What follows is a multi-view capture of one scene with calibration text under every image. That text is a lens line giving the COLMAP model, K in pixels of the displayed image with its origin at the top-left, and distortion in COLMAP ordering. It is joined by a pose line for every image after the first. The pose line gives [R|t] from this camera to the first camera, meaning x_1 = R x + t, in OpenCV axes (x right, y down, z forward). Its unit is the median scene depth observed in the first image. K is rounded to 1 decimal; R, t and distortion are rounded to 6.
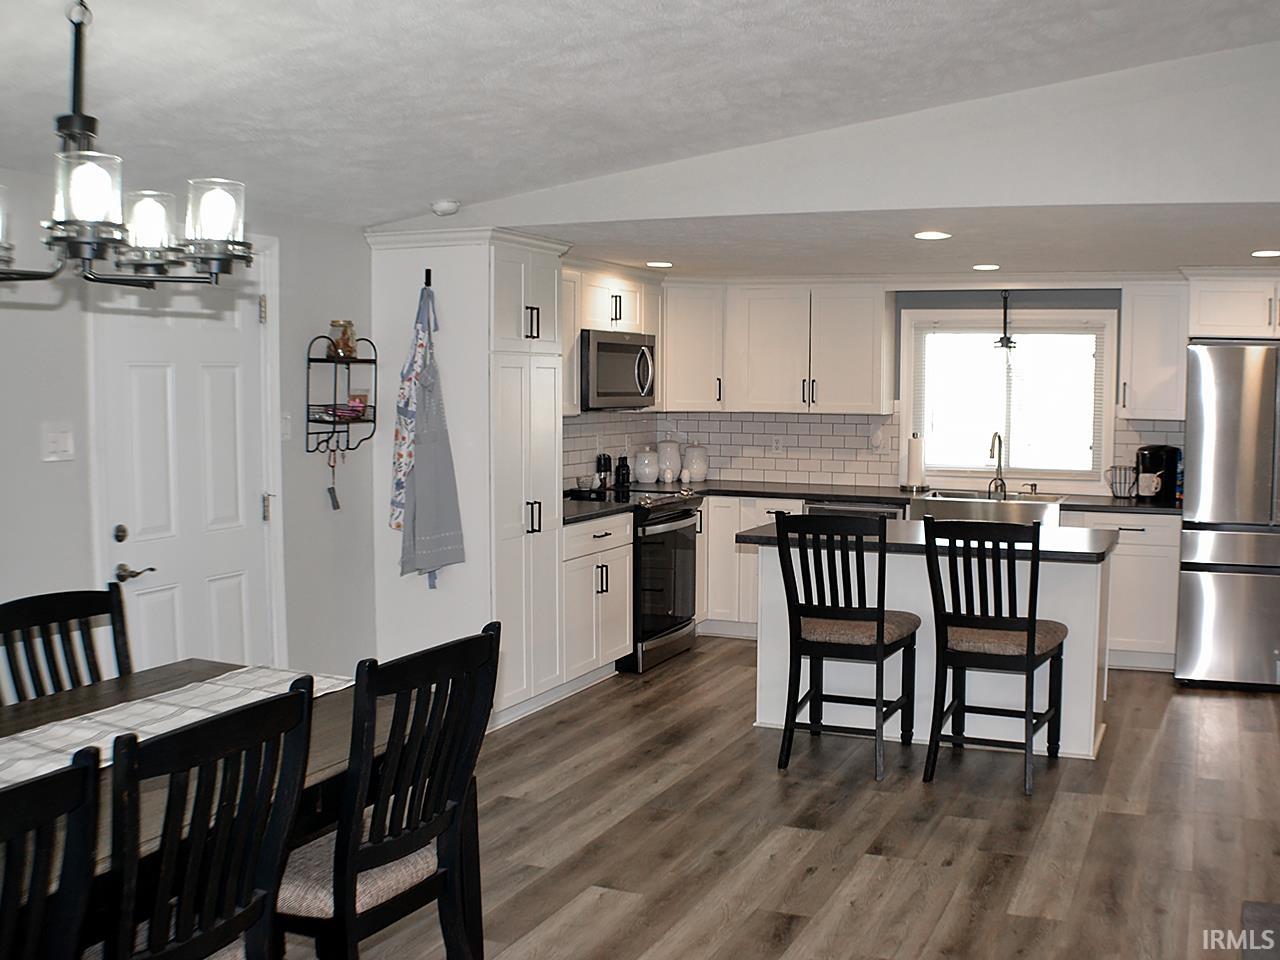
lens RADIAL K [[1447.5, 0, 640.0], [0, 1447.5, 480.0], [0, 0, 1]] dist [-0.211998, -0.007220]
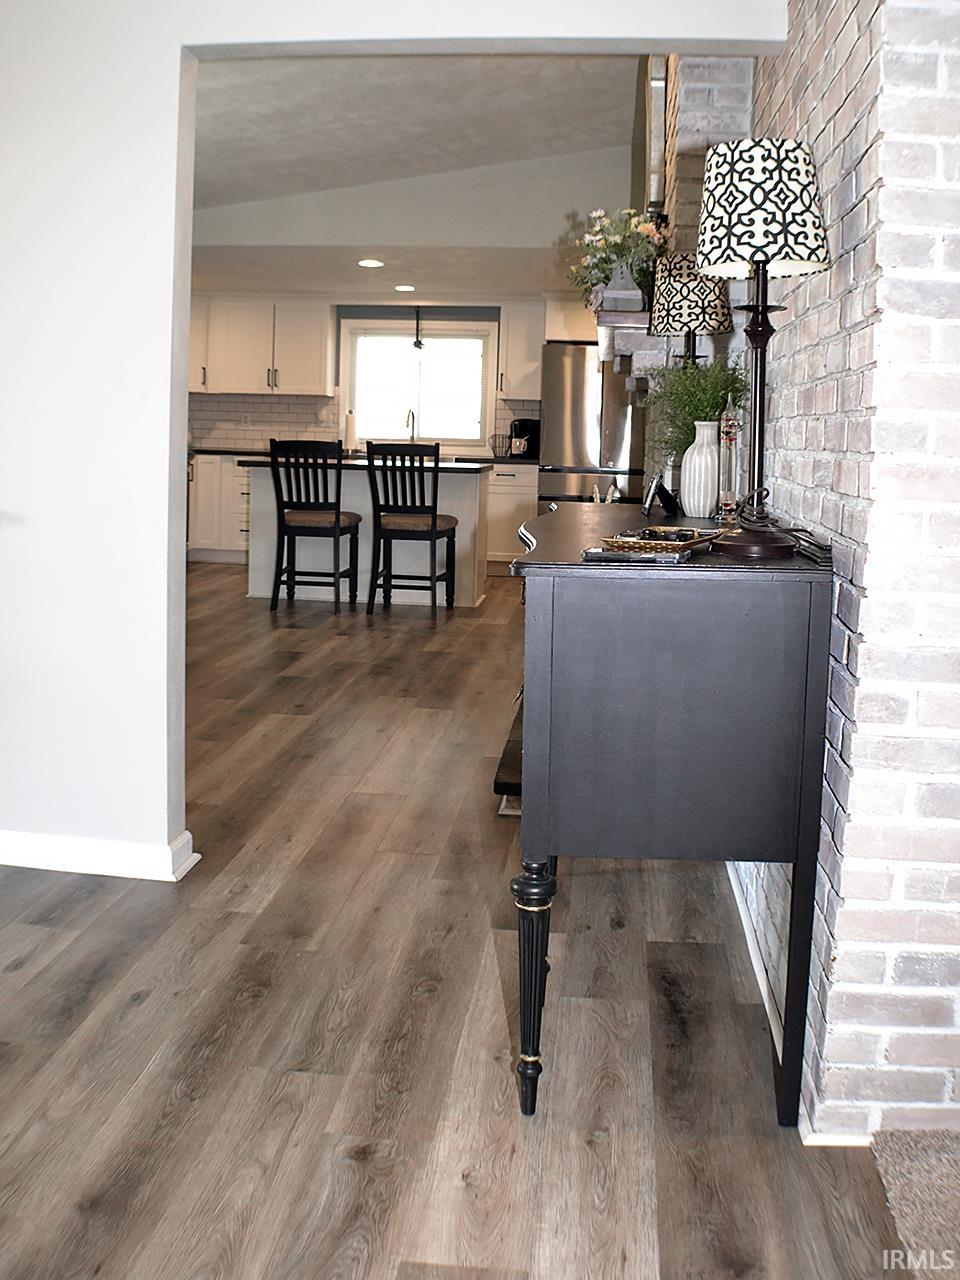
lens RADIAL K [[2079.9, 0, 480.0], [0, 2079.9, 640.0], [0, 0, 1]] dist [-0.021341, -0.020737]
pose [[0.960559, -0.000771, 0.278077, -0.259104], [-0.001917, 0.999954, 0.009393, 0.180246], [-0.278071, -0.009556, 0.960513, -1.006337]]
